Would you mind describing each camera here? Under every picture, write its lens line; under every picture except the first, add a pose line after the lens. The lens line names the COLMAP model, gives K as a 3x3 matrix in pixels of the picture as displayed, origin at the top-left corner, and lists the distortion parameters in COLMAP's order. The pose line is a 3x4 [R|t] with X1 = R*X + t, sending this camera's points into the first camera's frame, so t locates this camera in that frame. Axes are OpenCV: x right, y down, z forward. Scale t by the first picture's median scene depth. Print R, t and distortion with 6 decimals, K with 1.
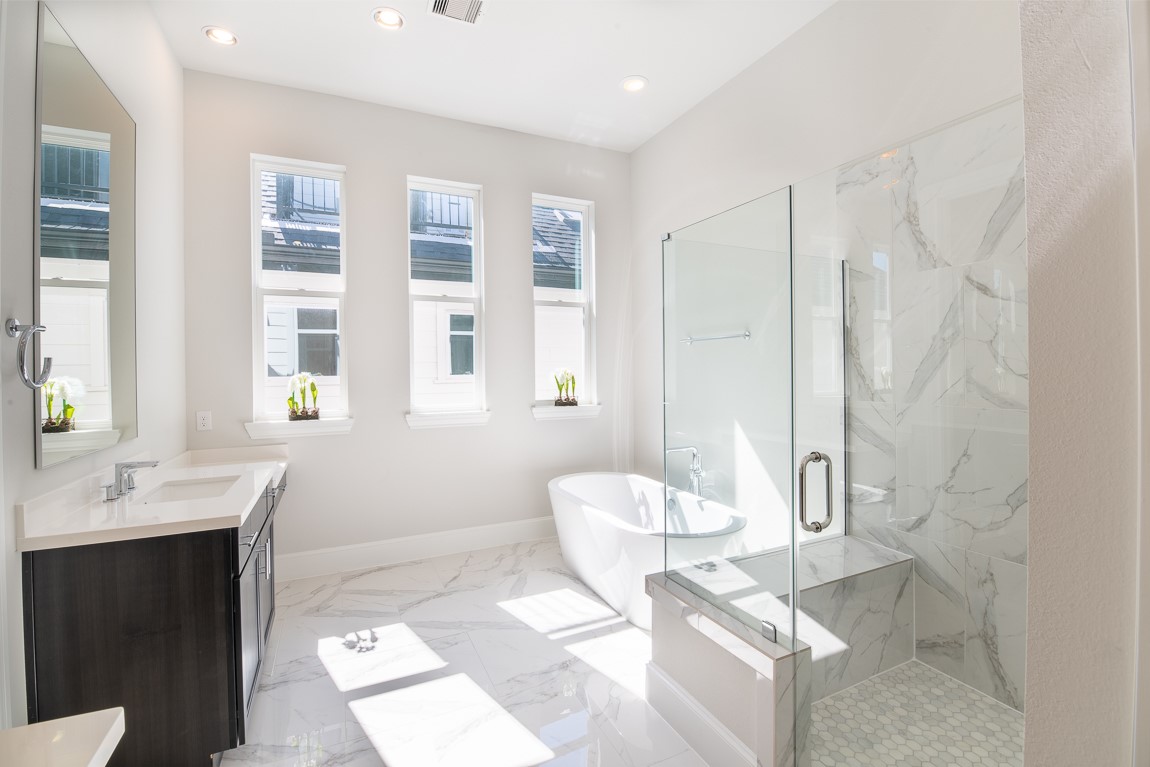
lens RADIAL K [[496.4, 0, 568.9], [0, 496.4, 380.0], [0, 0, 1]] dist [0.004141, 0.000425]
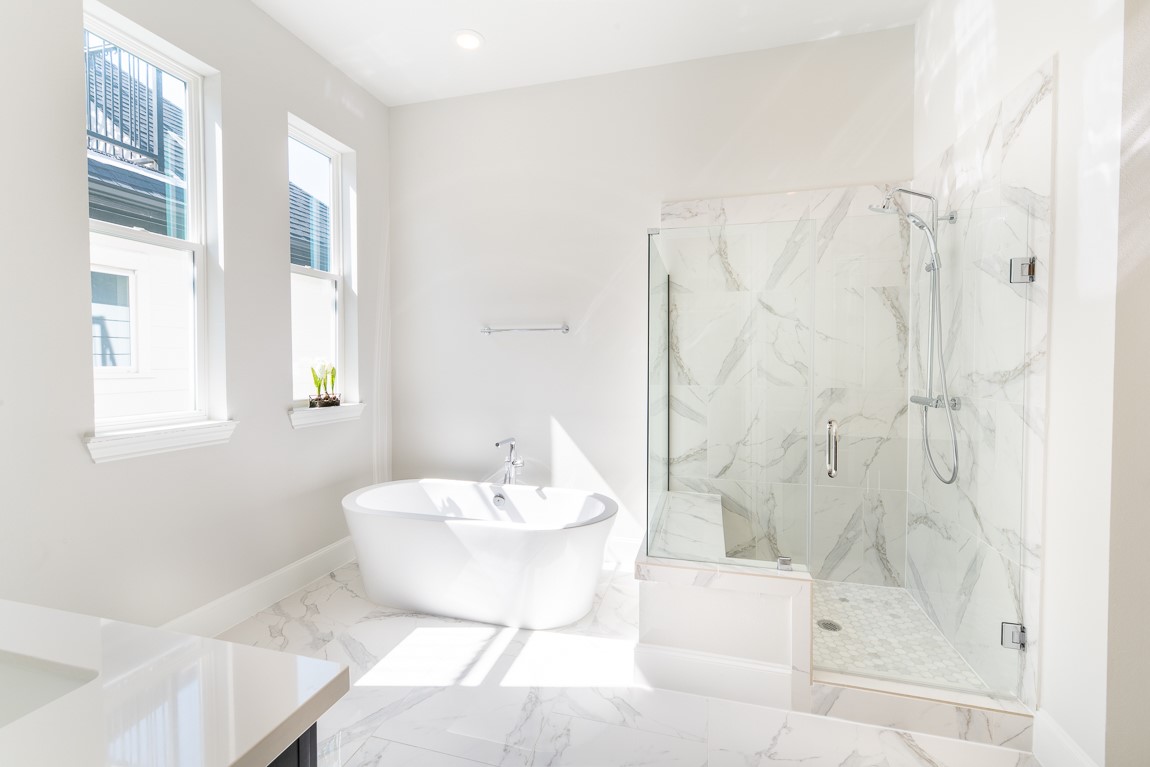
lens RADIAL K [[496.4, 0, 569.6], [0, 496.4, 374.5], [0, 0, 1]] dist [0.004141, 0.000425]
pose [[0.665120, -0.011683, 0.746645, -0.534728], [0.010959, 0.999923, 0.005883, 0.003004], [-0.746656, 0.004269, 0.665196, 0.331161]]
